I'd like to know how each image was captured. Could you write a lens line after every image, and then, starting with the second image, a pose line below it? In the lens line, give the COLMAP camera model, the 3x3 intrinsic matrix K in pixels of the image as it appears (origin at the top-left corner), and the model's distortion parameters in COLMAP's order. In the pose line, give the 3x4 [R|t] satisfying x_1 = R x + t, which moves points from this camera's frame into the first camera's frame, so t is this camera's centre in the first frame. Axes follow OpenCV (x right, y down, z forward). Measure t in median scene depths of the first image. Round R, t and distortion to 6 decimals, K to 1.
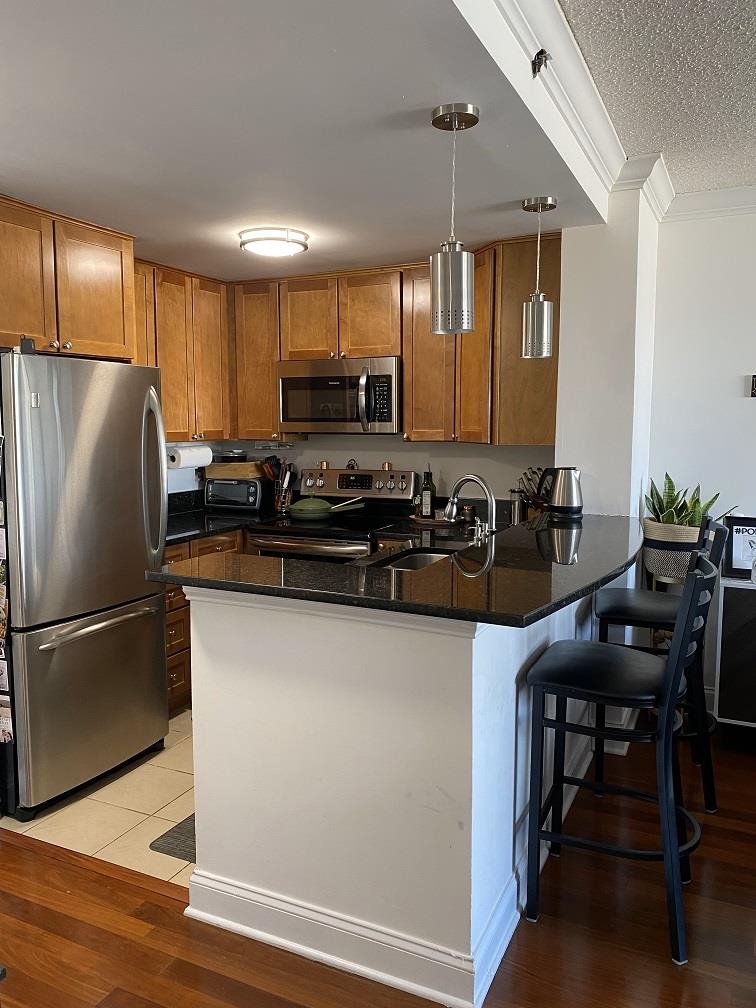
lens RADIAL K [[780.1, 0, 378.0], [0, 780.1, 504.0], [0, 0, 1]] dist [-0.007233, -0.003140]
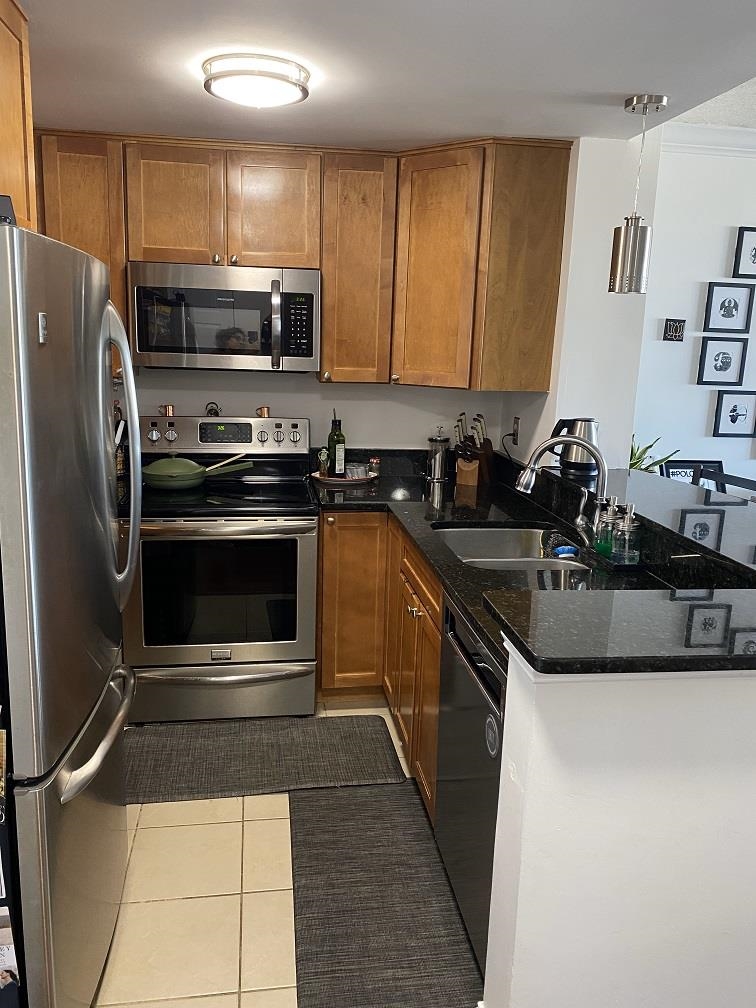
lens RADIAL K [[780.1, 0, 378.0], [0, 780.1, 504.0], [0, 0, 1]] dist [-0.007233, -0.003140]
pose [[0.828537, -0.088731, 0.552859, -0.367077], [0.027761, 0.992660, 0.117713, -0.049841], [-0.559245, -0.082181, 0.824919, 0.317120]]
